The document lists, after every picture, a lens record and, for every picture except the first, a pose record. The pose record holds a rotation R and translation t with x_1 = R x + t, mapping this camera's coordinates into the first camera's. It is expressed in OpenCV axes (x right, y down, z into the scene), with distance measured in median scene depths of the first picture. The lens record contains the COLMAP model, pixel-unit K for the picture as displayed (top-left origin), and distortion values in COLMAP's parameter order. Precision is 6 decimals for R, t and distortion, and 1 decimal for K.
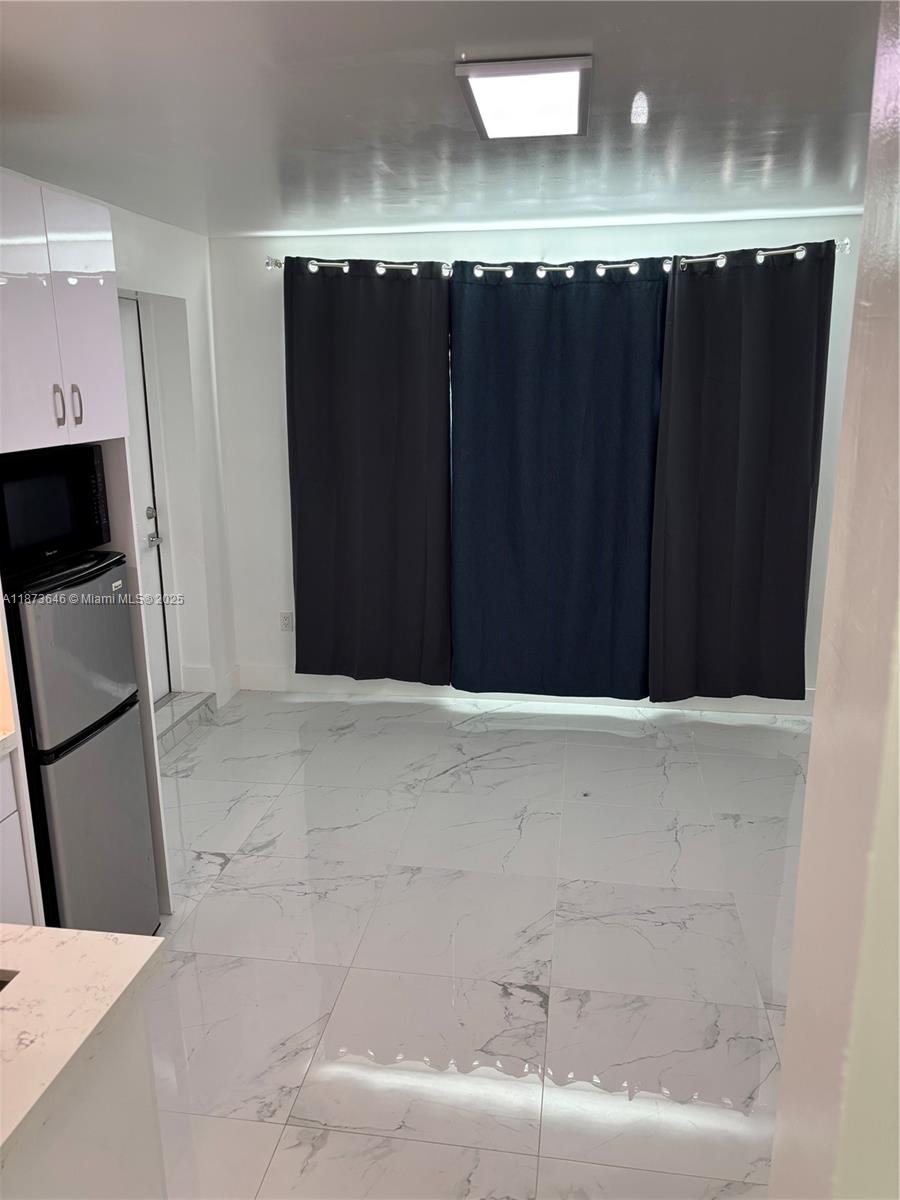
lens RADIAL K [[915.6, 0, 448.6], [0, 915.6, 595.6], [0, 0, 1]] dist [0.030278, 0.004601]
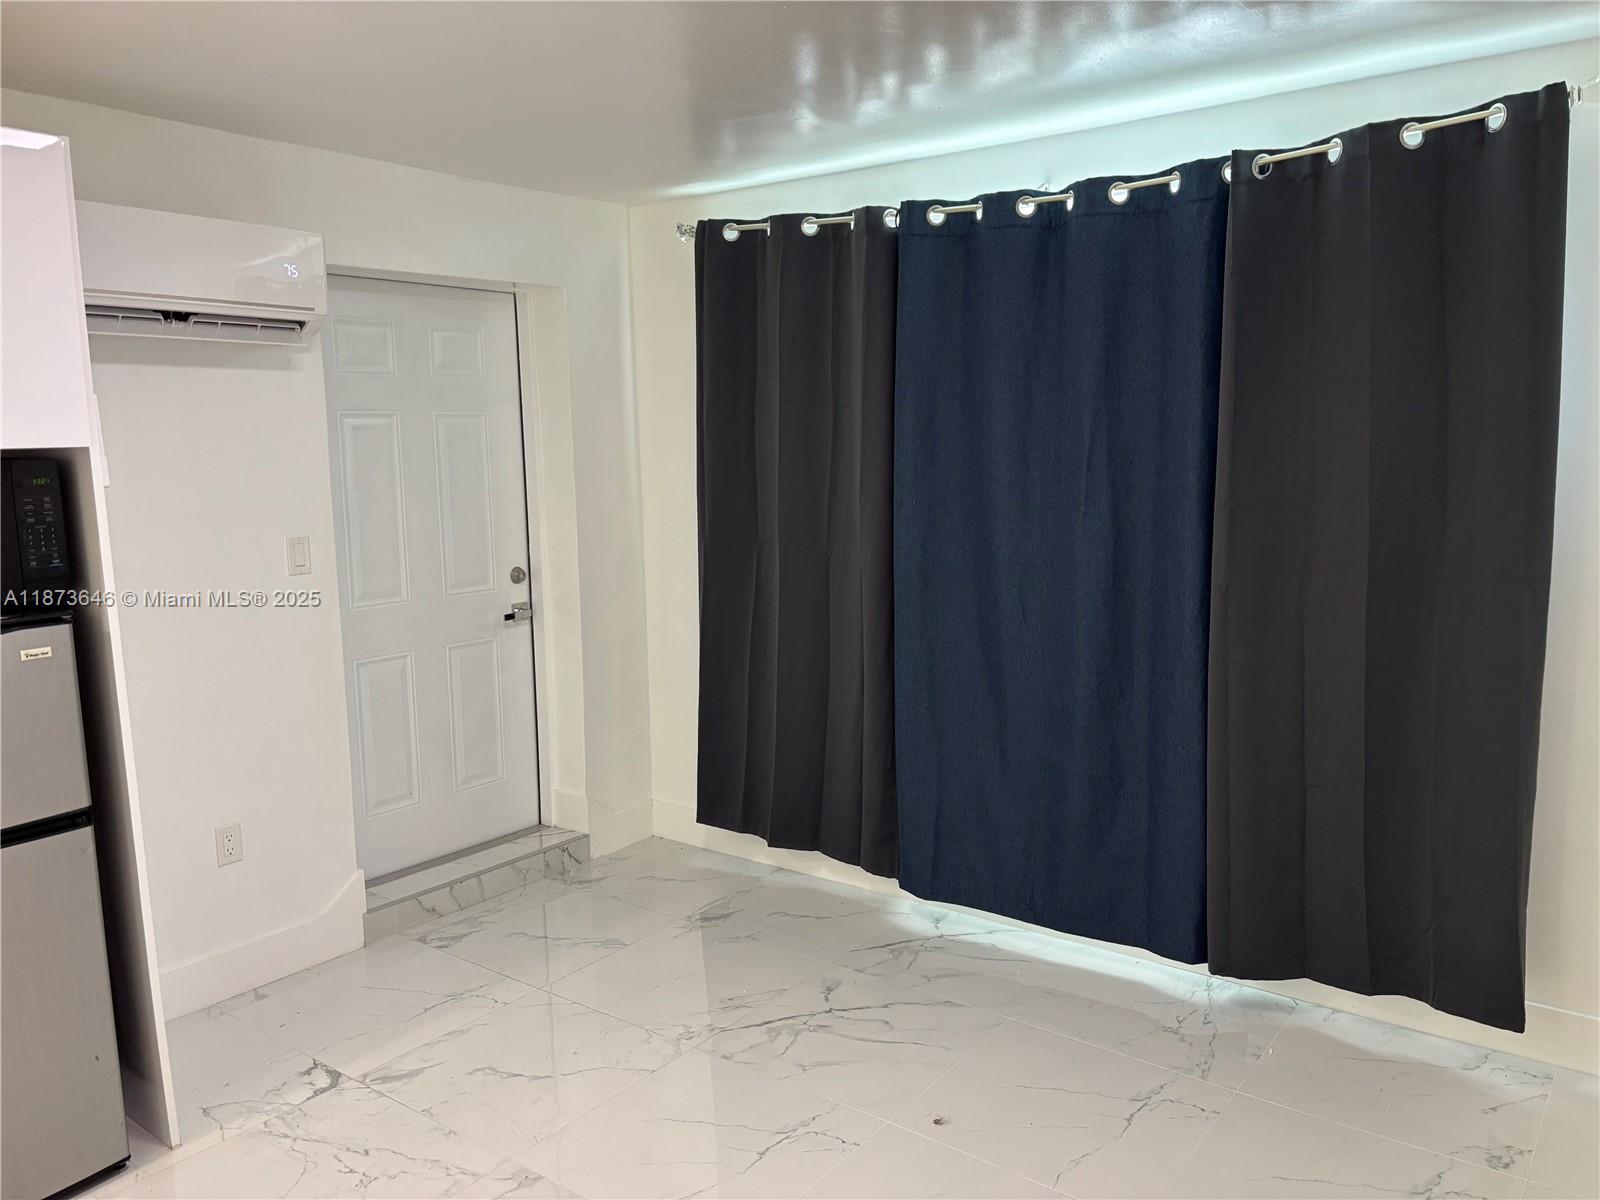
lens RADIAL K [[1210.8, 0, 804.2], [0, 1210.8, 598.1], [0, 0, 1]] dist [0.048039, -0.058804]
pose [[0.882385, 0.057105, -0.467051, 0.367918], [-0.101480, 0.992344, -0.070392, -0.029352], [0.459455, 0.109509, 0.881424, 0.272068]]
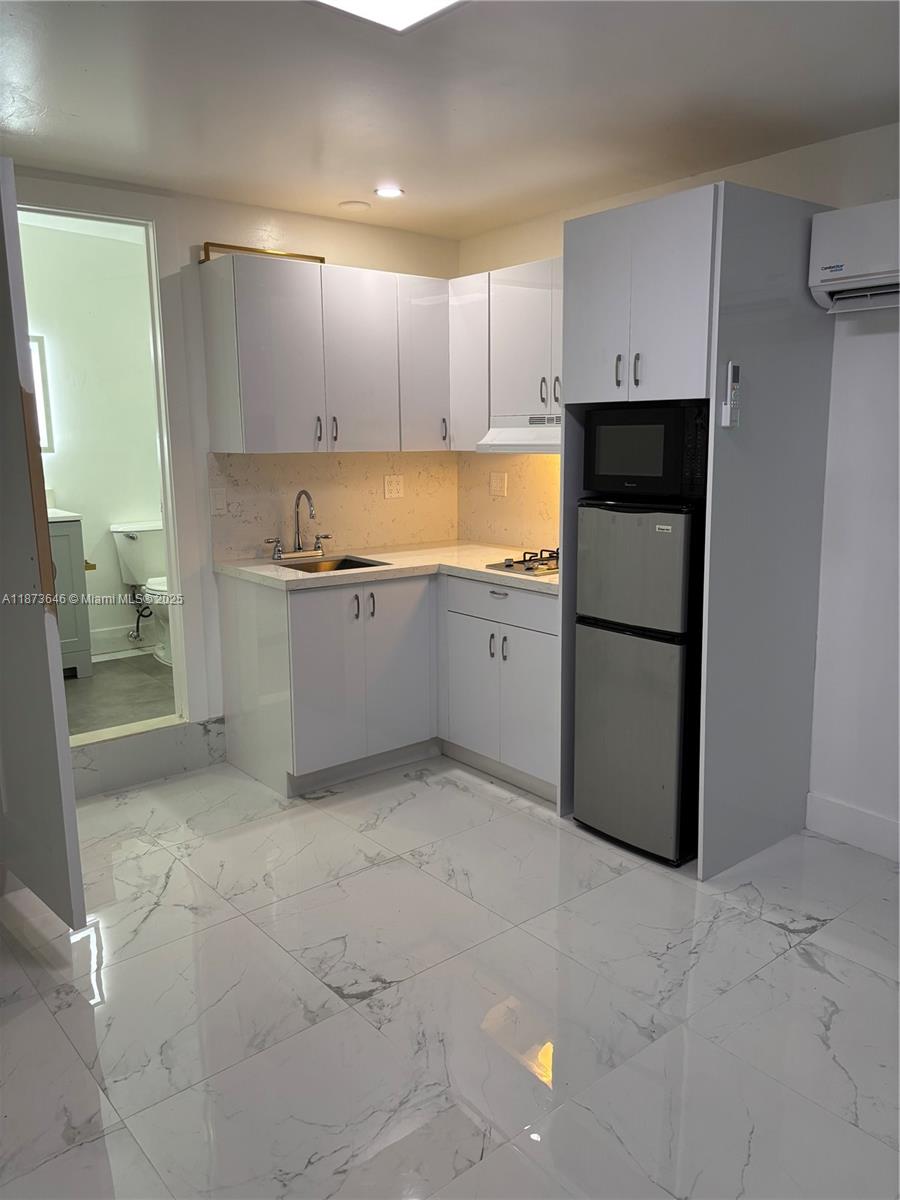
lens RADIAL K [[908.1, 0, 451.5], [0, 908.1, 606.0], [0, 0, 1]] dist [0.048039, -0.058804]
pose [[-0.660455, 0.159409, -0.733749, 0.407919], [-0.162757, 0.923579, 0.347149, -0.169088], [0.733014, 0.348699, -0.584037, 0.930638]]
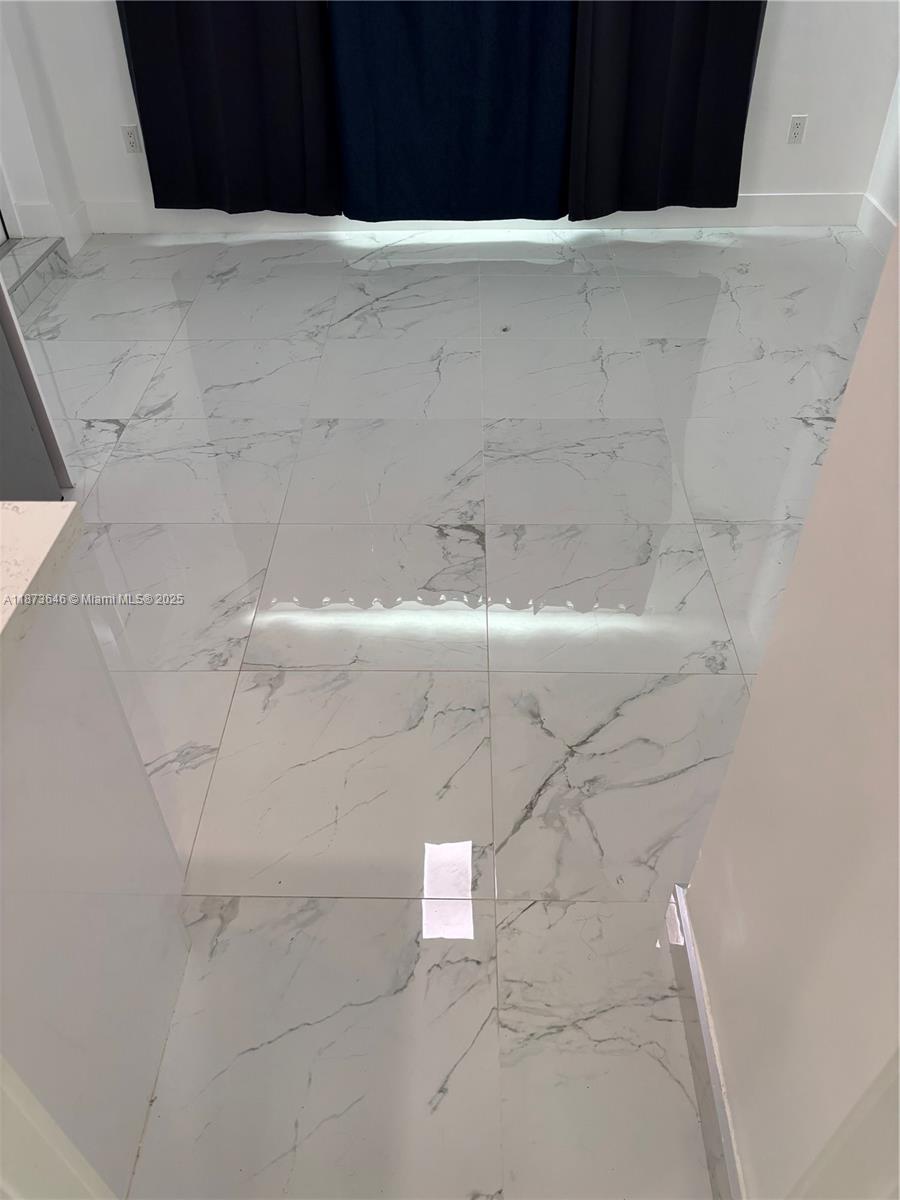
lens RADIAL K [[908.1, 0, 451.5], [0, 908.1, 606.0], [0, 0, 1]] dist [0.048039, -0.058804]
pose [[0.990385, -0.095893, 0.099709, -0.020501], [0.038014, 0.881667, 0.470338, 0.025479], [-0.133012, -0.462025, 0.876835, 0.066843]]
